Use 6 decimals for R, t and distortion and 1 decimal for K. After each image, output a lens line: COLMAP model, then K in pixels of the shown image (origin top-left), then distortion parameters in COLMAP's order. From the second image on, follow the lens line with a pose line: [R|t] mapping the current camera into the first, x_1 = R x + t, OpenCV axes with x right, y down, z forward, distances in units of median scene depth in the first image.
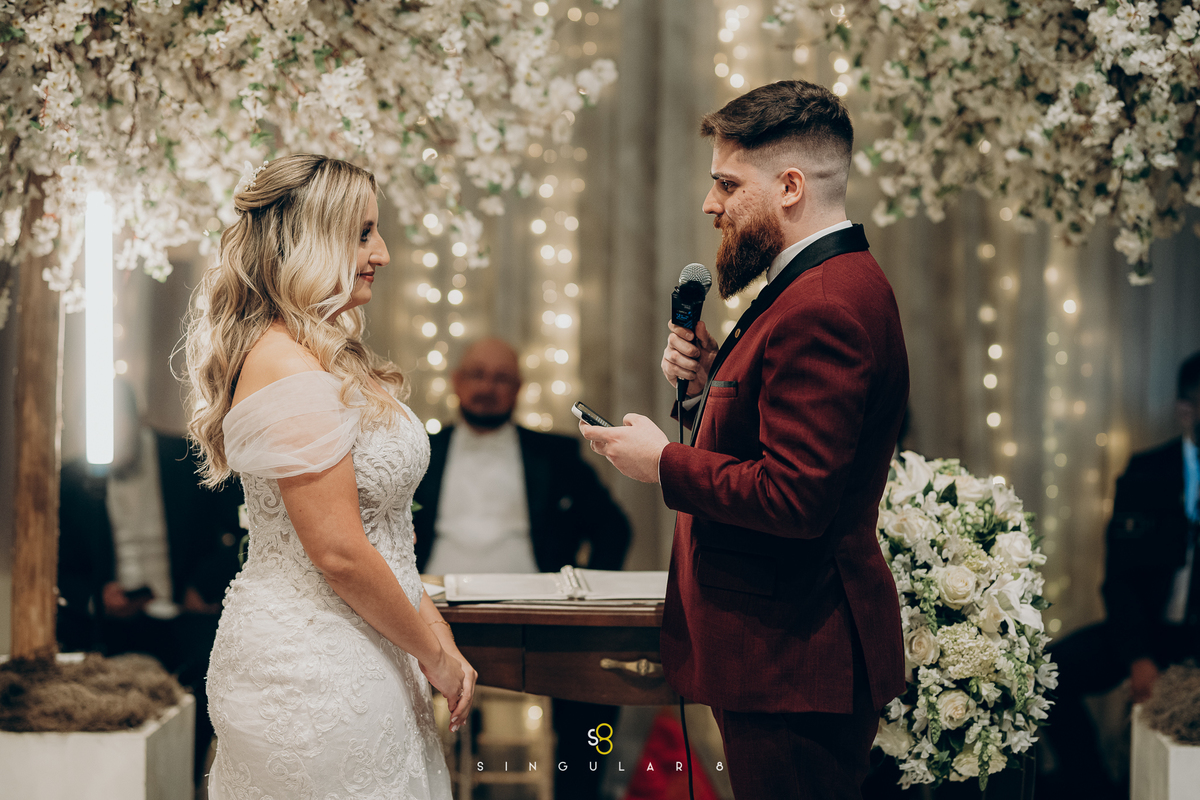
lens RADIAL K [[2972.9, 0, 576.8], [0, 2972.9, 402.2], [0, 0, 1]] dist [0.004801, -0.336346]
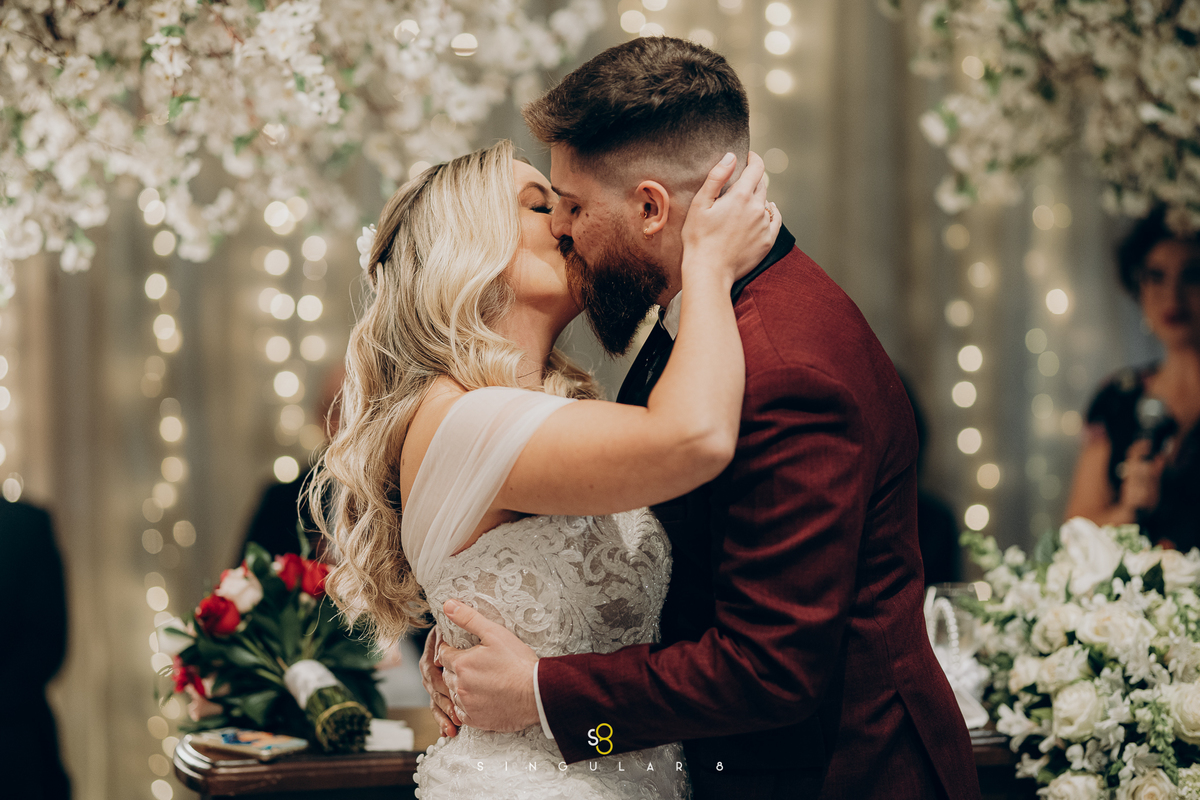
lens RADIAL K [[3058.0, 0, 600.0], [0, 3058.0, 400.0], [0, 0, 1]] dist [0.019220, -0.692838]
pose [[0.993082, -0.027356, 0.114194, -0.096025], [0.026930, 0.999623, 0.005268, -0.020968], [-0.114296, -0.002156, 0.993444, 0.281599]]
